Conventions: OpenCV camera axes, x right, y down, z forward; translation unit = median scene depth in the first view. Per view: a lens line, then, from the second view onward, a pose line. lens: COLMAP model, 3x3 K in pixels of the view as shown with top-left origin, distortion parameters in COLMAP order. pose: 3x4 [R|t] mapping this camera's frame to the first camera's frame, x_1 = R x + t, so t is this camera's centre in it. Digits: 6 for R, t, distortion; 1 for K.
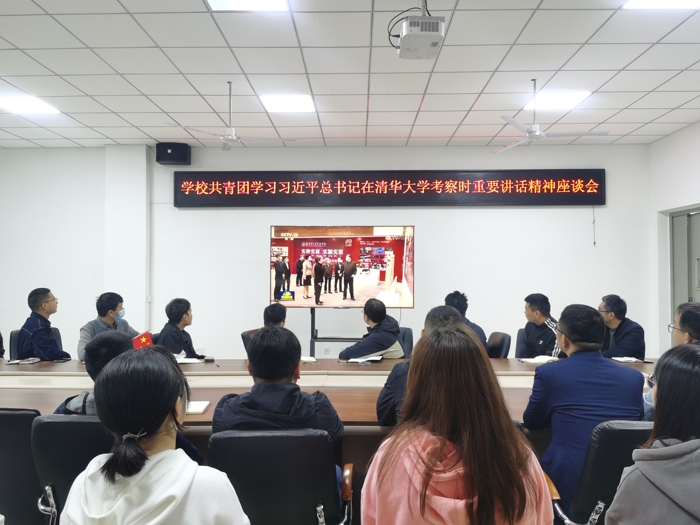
lens RADIAL K [[540.2, 0, 348.9], [0, 540.2, 264.4], [0, 0, 1]] dist [0.039981, -0.019778]
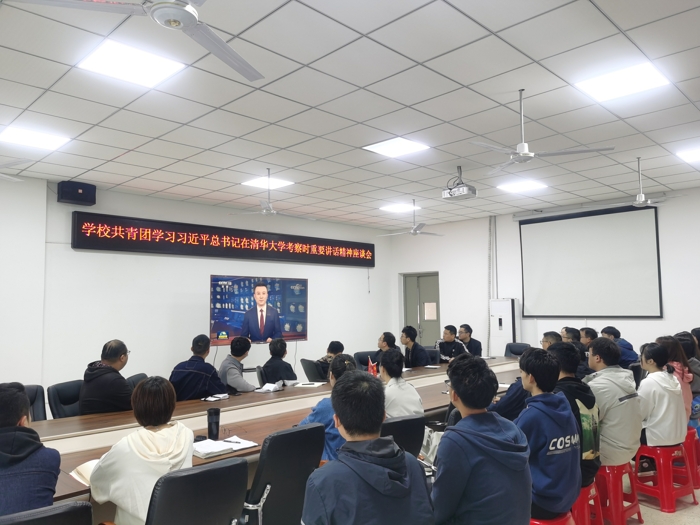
lens RADIAL K [[540.2, 0, 350.8], [0, 540.2, 263.8], [0, 0, 1]] dist [0.039981, -0.019778]
pose [[0.688558, 0.050377, 0.723429, -0.688938], [0.010519, 0.996785, -0.079424, 0.003507], [-0.725105, 0.062298, 0.685815, -0.013146]]
